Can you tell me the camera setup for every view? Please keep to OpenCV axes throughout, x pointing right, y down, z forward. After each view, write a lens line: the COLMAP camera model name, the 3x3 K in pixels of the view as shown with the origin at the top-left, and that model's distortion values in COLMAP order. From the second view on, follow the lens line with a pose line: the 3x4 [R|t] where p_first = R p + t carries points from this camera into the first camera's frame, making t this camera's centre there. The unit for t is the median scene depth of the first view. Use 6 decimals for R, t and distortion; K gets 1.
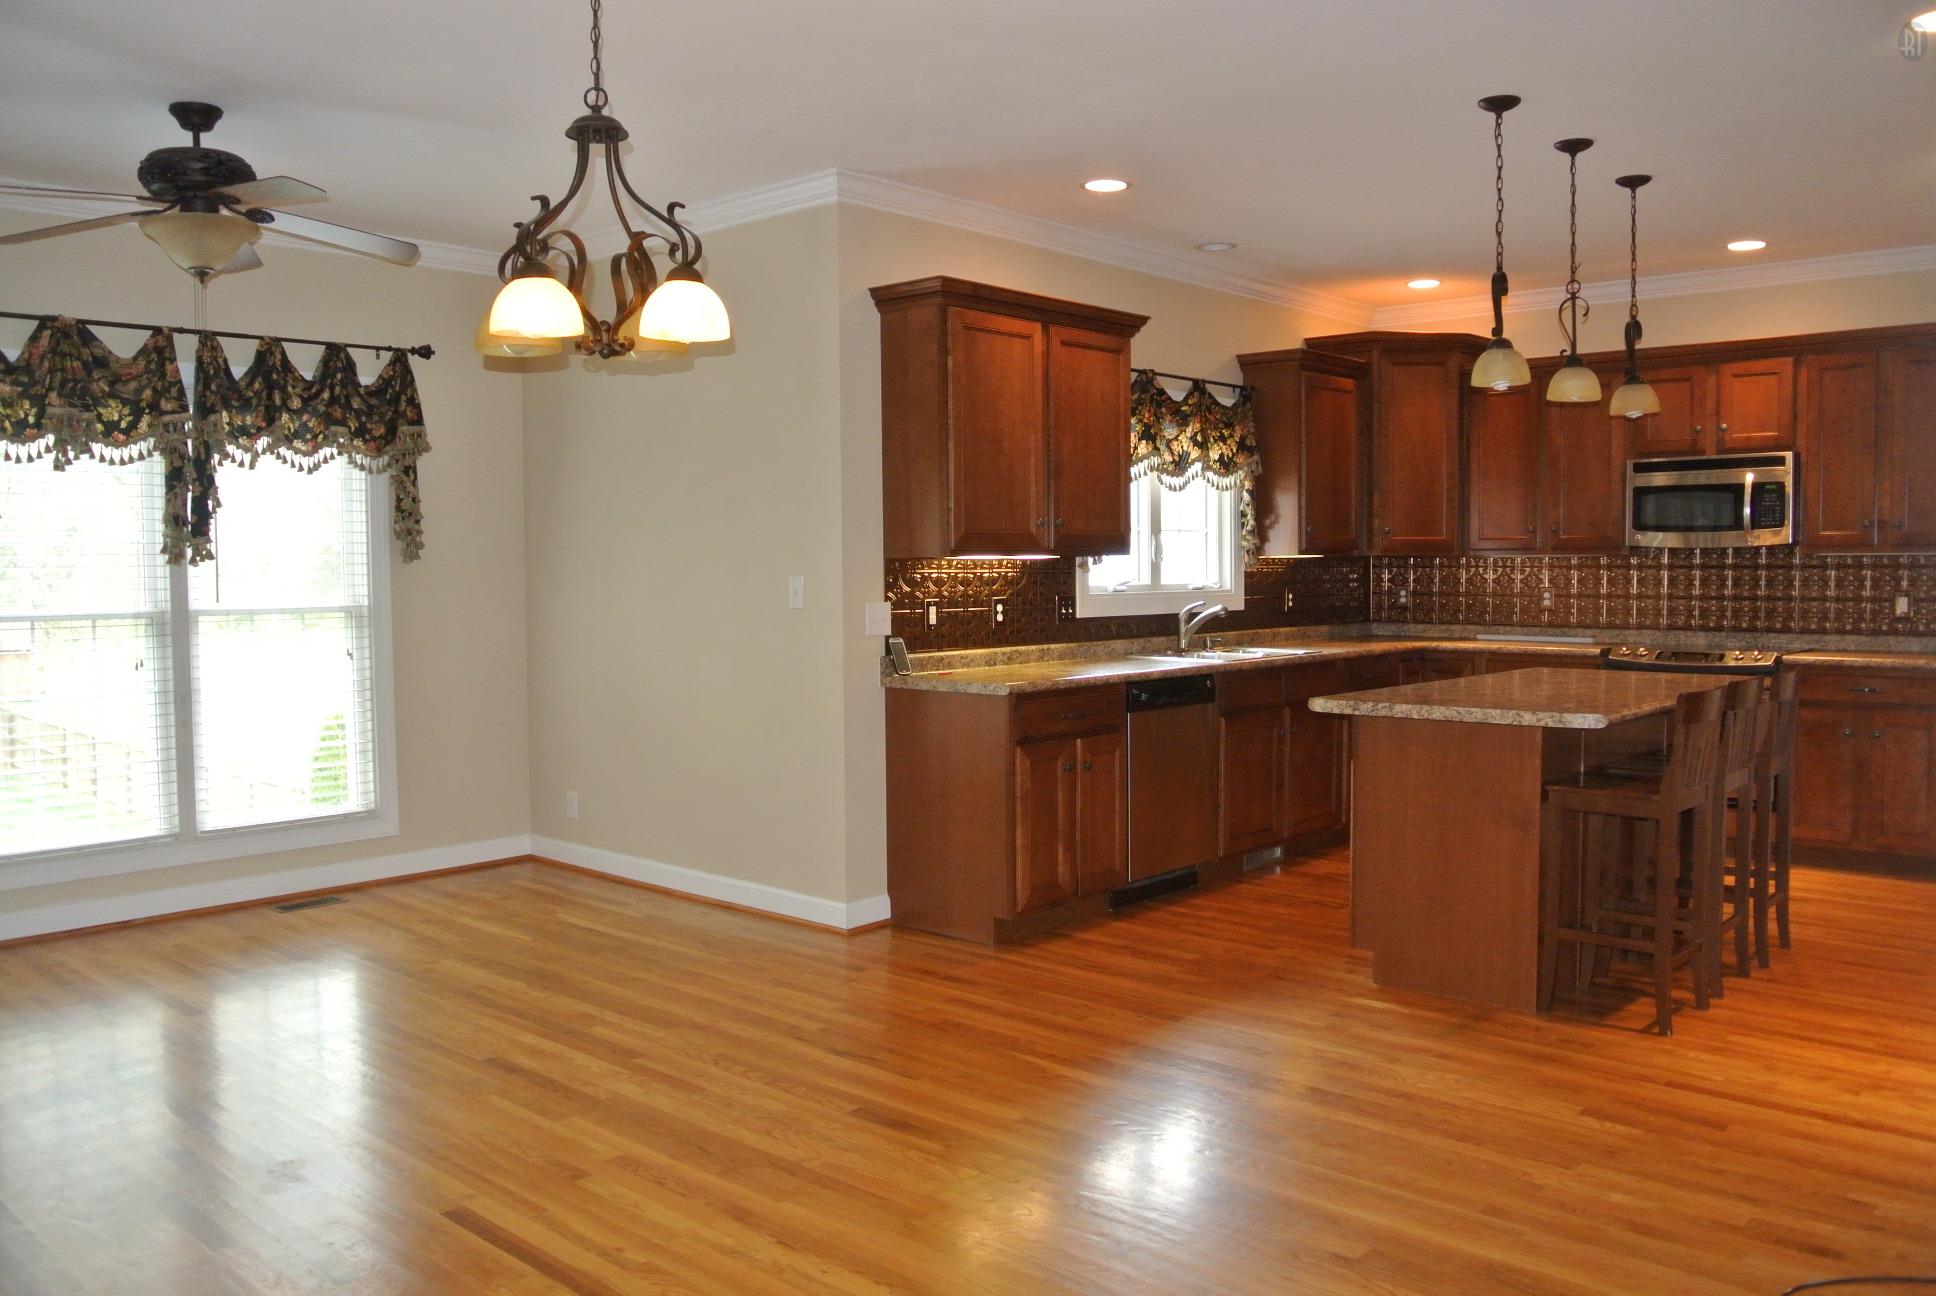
lens RADIAL K [[1528.6, 0, 962.1], [0, 1528.6, 637.4], [0, 0, 1]] dist [-0.042917, -0.005390]
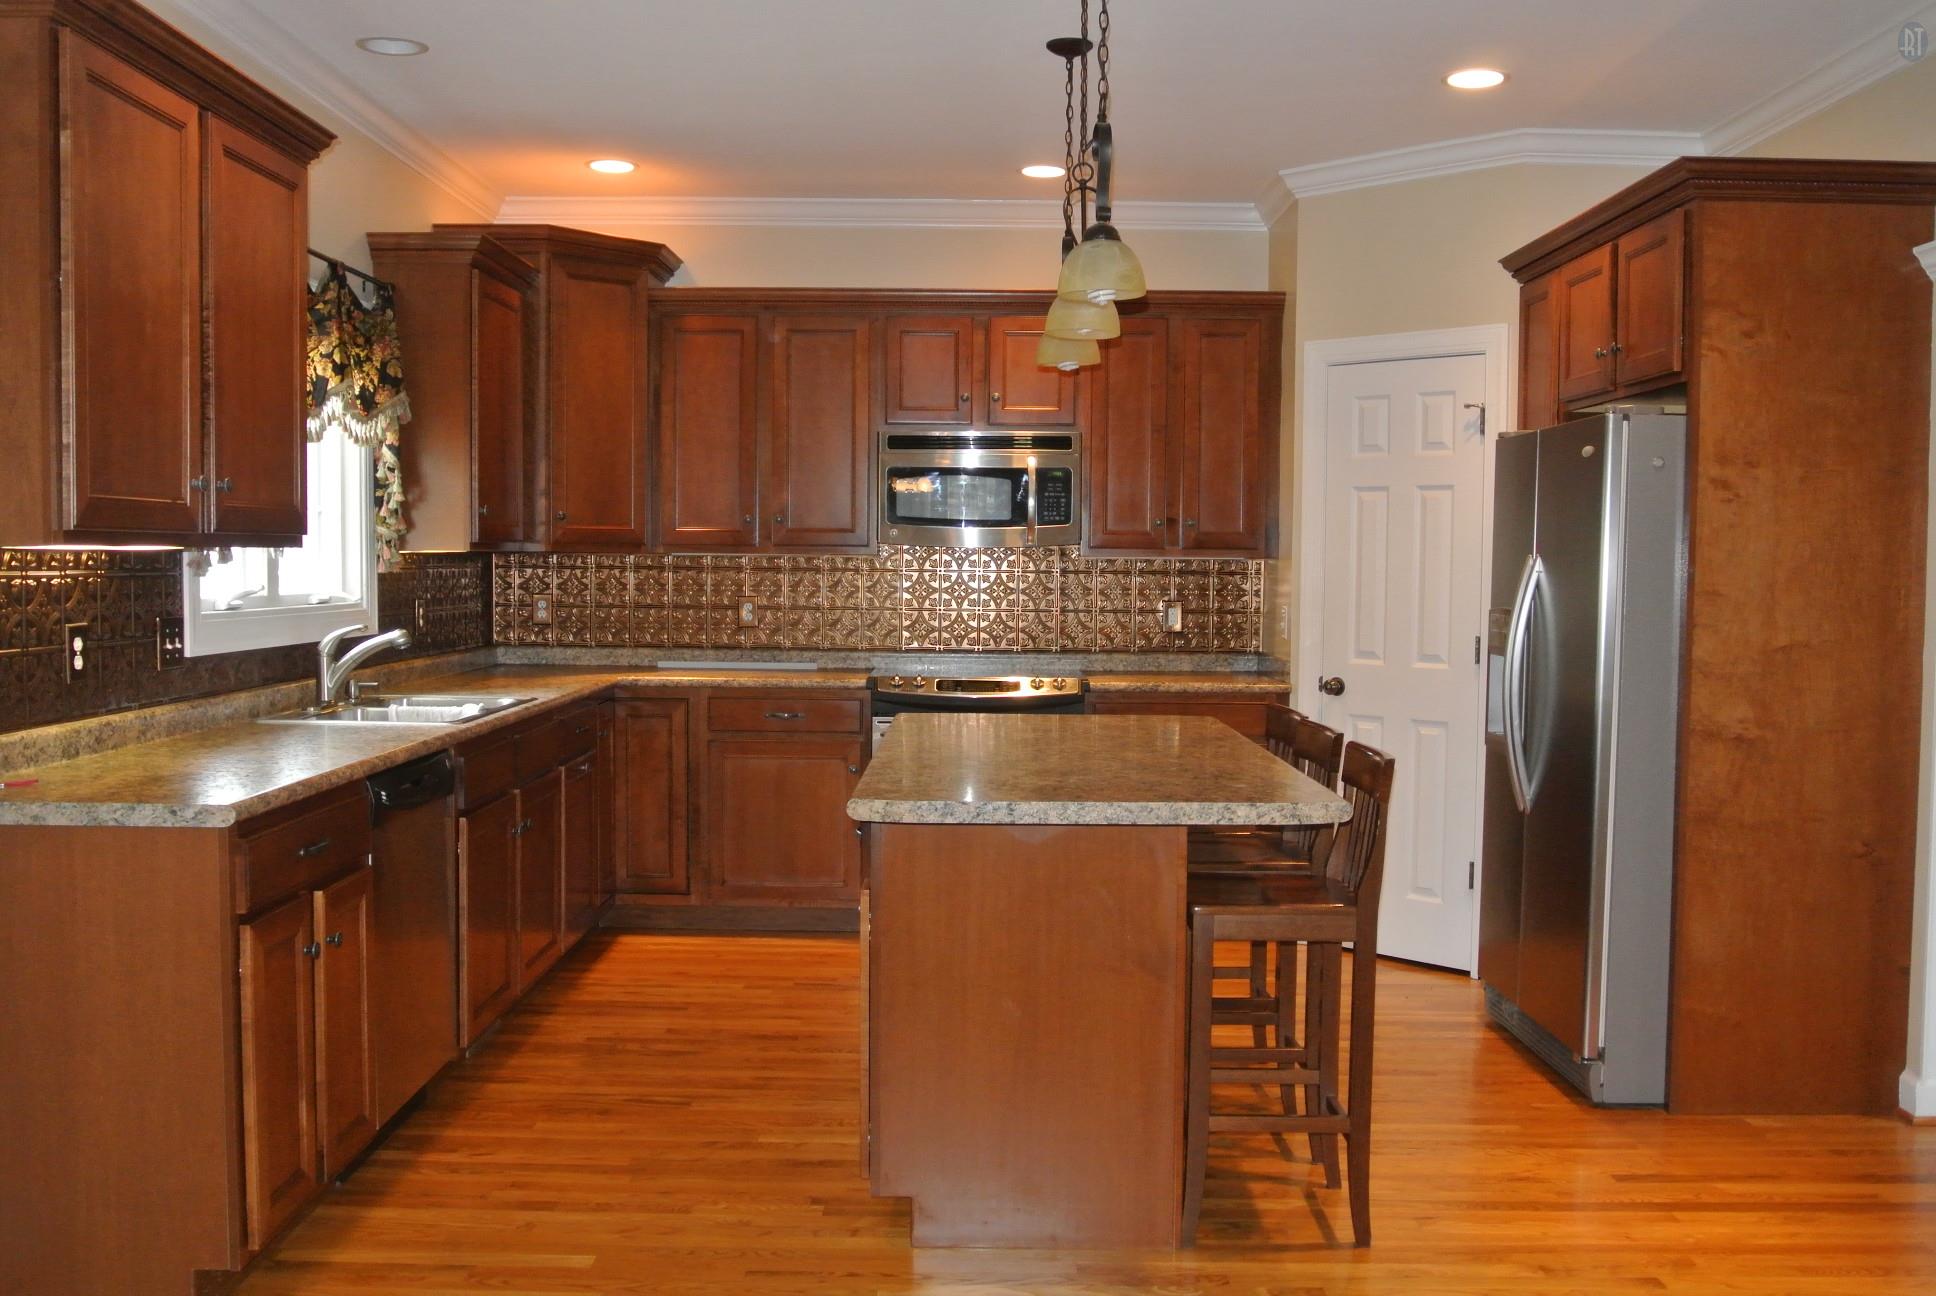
lens RADIAL K [[1746.2, 0, 965.6], [0, 1746.2, 648.6], [0, 0, 1]] dist [-0.073632, 0.008254]
pose [[0.746667, -0.021515, 0.664850, -0.133831], [0.019694, 0.999754, 0.010234, -0.017268], [-0.664907, 0.005452, 0.746907, 0.349985]]
